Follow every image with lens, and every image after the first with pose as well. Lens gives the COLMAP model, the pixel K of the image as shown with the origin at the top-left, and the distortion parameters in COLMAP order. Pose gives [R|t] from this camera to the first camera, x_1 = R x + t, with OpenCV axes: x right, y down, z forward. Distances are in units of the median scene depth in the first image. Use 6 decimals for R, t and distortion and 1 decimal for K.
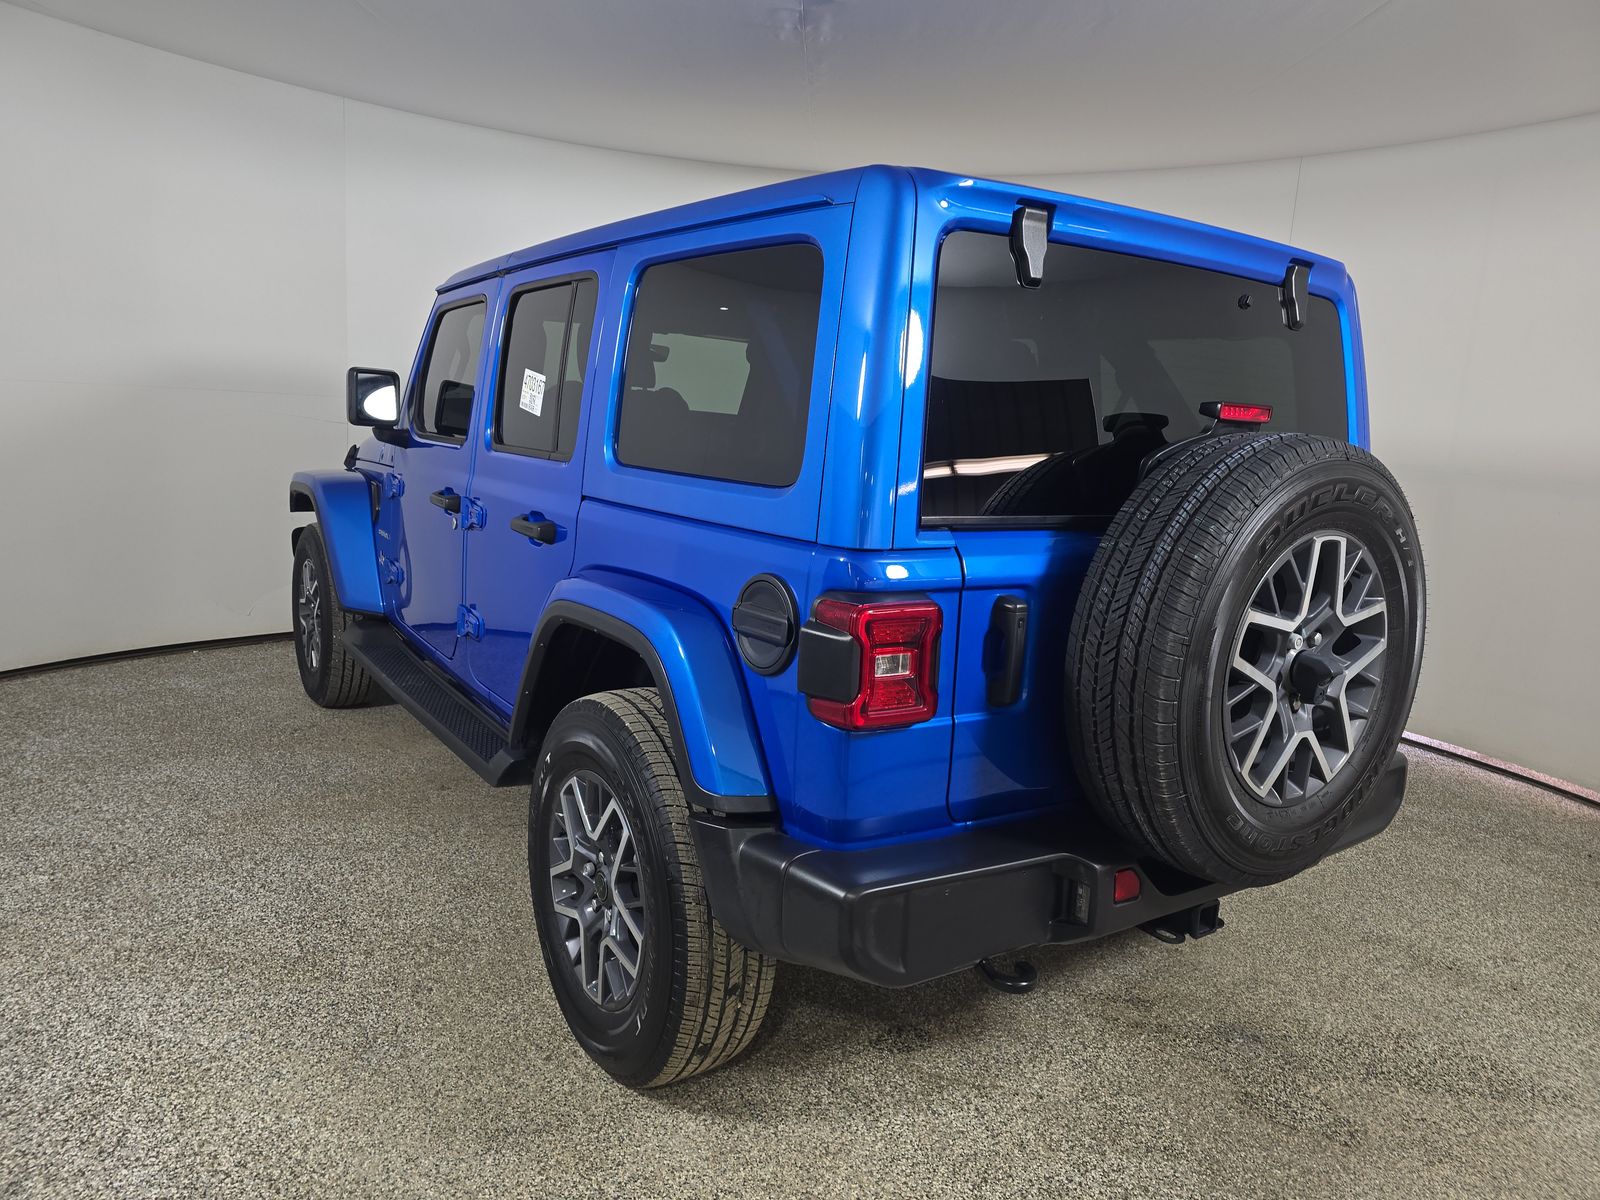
lens RADIAL K [[1092.6, 0, 800.0], [0, 1092.6, 600.0], [0, 0, 1]] dist [0.083288, -0.100487]
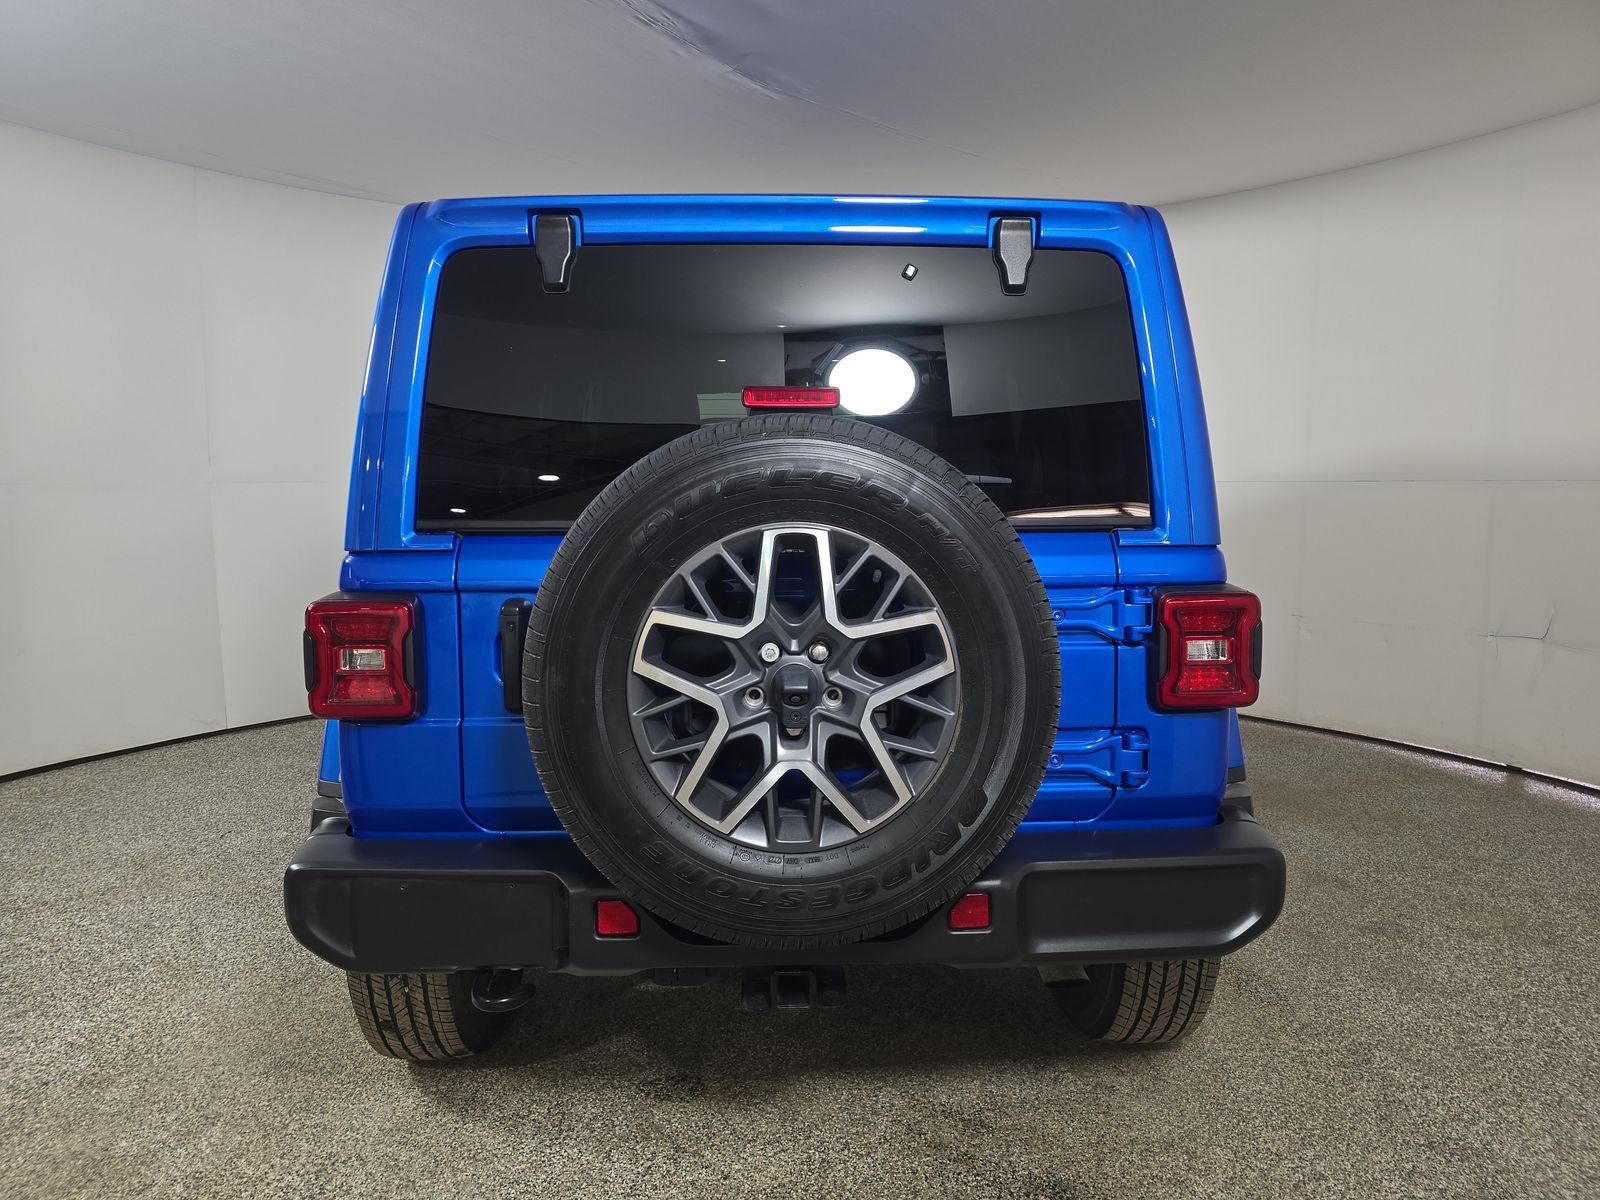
lens RADIAL K [[1105.1, 0, 865.9], [0, 1105.1, 561.3], [0, 0, 1]] dist [-0.026937, 0.000381]
pose [[0.853176, -0.024002, -0.521070, 0.915140], [-0.036912, 0.993659, -0.106208, 0.052490], [0.520315, 0.109848, 0.846880, 0.296169]]
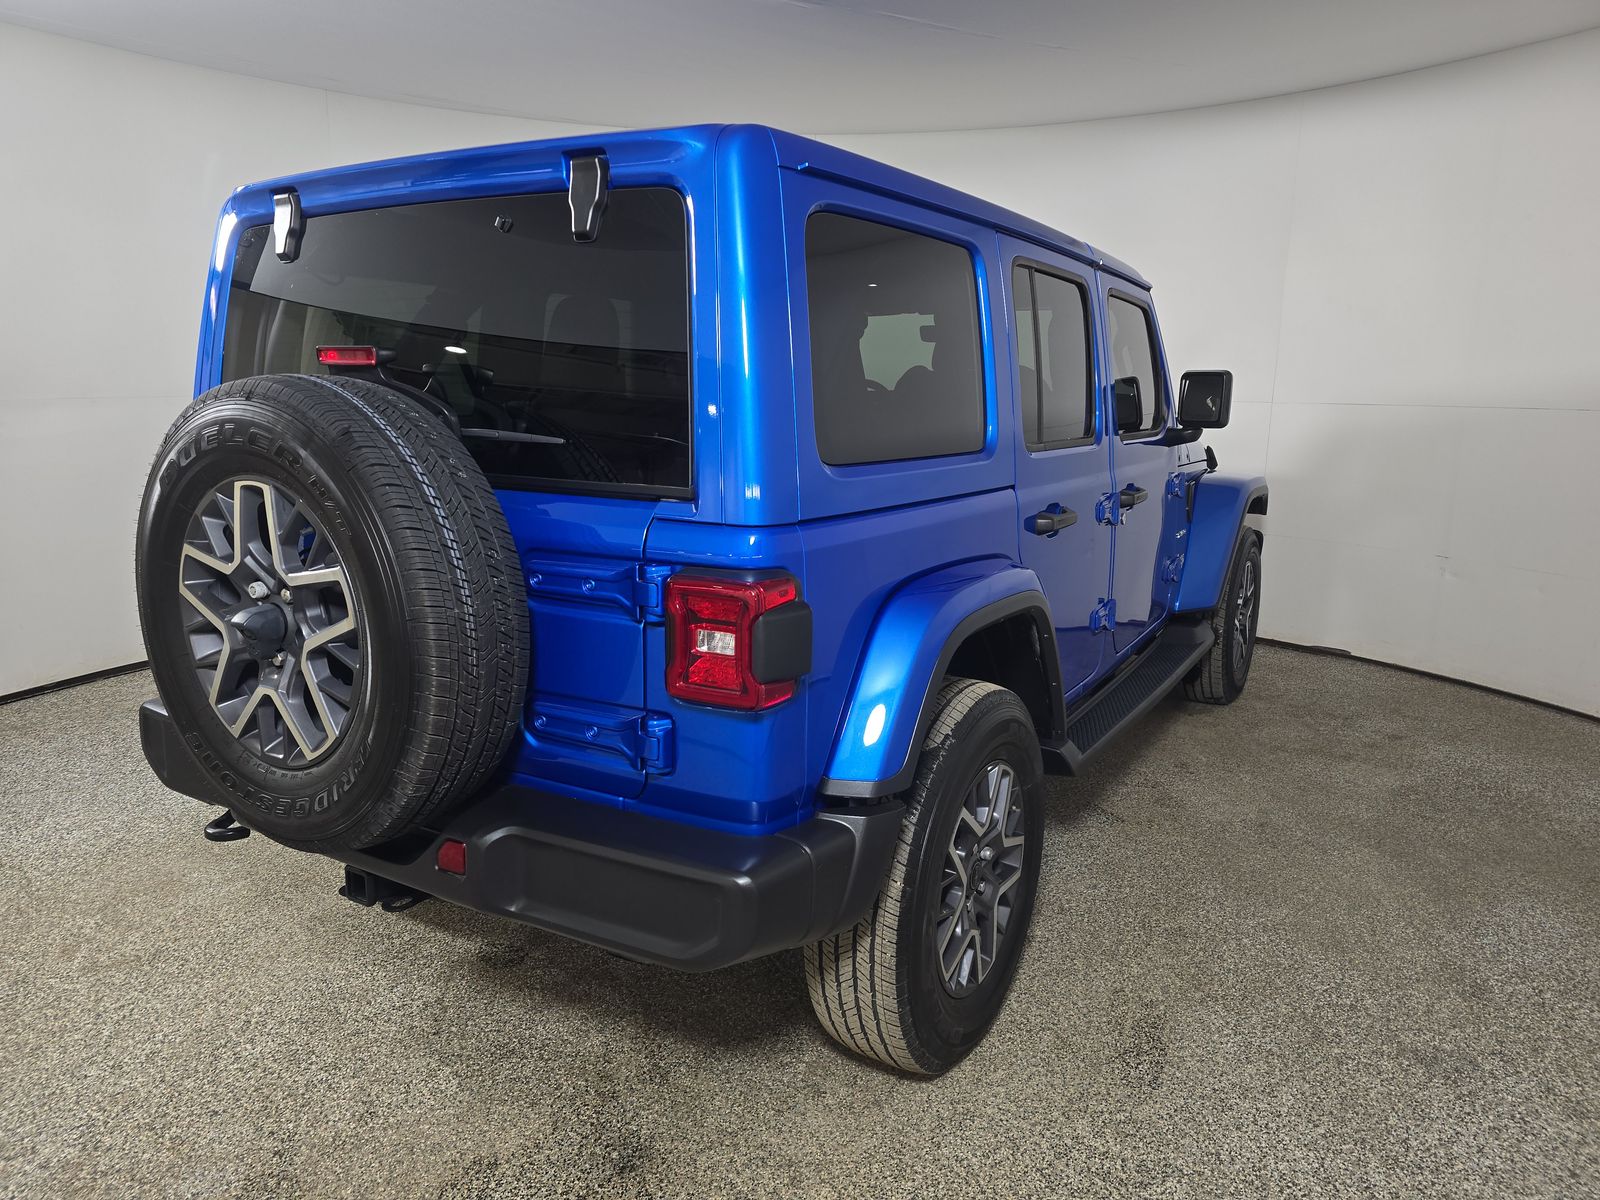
lens RADIAL K [[1123.4, 0, 820.3], [0, 1123.4, 599.3], [0, 0, 1]] dist [0.057957, -0.076091]
pose [[0.428418, 0.120616, -0.895494, 1.492905], [-0.147900, 0.987045, 0.062190, -0.085409], [0.891394, 0.105800, 0.440707, 0.960382]]
